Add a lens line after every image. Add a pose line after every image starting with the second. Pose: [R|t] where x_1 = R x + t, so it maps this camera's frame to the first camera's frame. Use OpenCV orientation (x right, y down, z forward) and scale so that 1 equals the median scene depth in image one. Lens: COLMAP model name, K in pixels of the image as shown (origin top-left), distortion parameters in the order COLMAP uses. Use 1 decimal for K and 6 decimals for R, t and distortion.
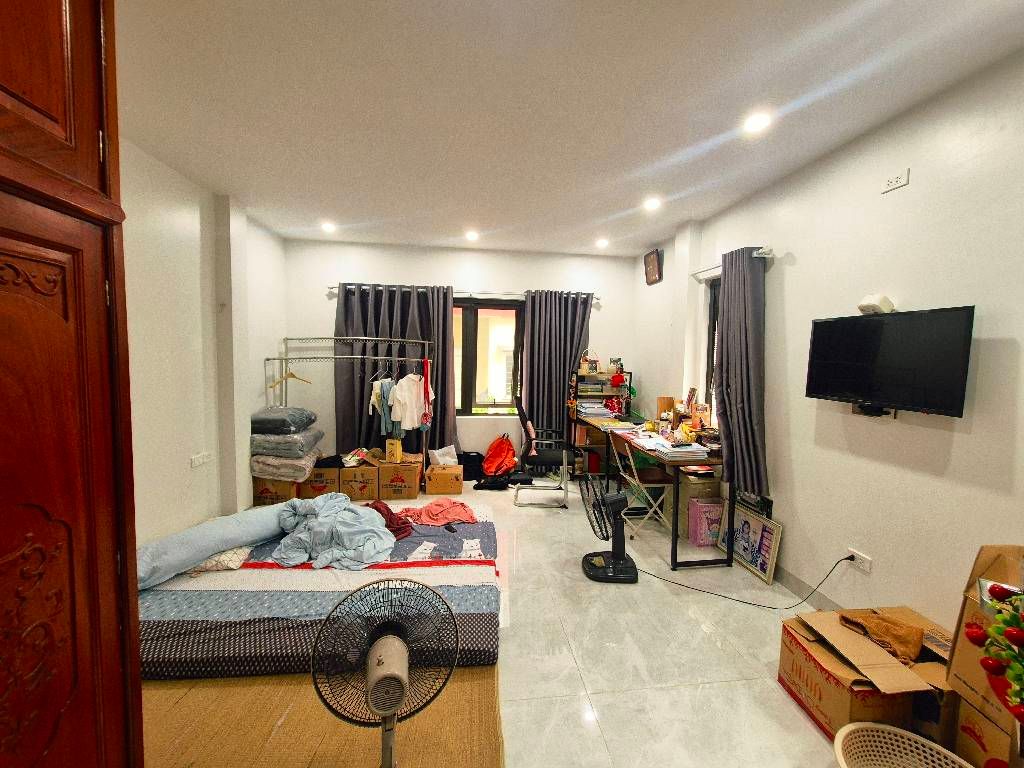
lens RADIAL K [[419.0, 0, 512.0], [0, 419.0, 384.0], [0, 0, 1]] dist [-0.000753, -0.000026]
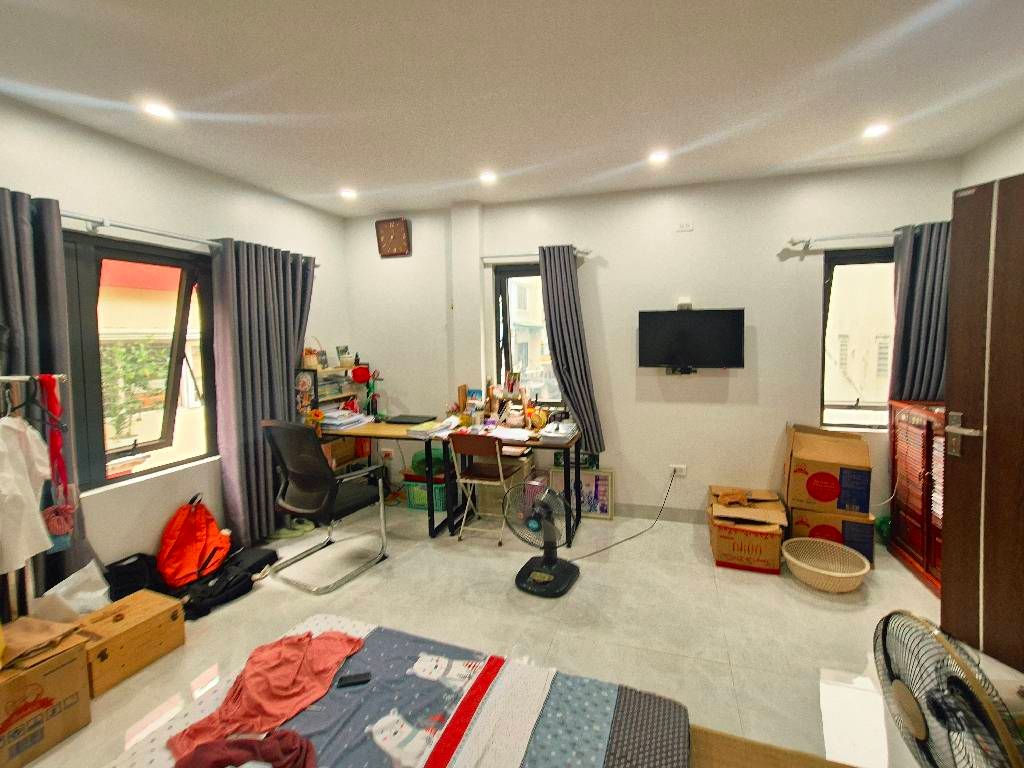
lens RADIAL K [[458.5, 0, 513.8], [0, 458.5, 357.0], [0, 0, 1]] dist [-0.001940, -0.000336]
pose [[0.387129, -0.072749, 0.919151, -0.545629], [0.090227, 0.995087, 0.040757, -0.066026], [-0.917600, 0.067154, 0.391791, 0.529394]]
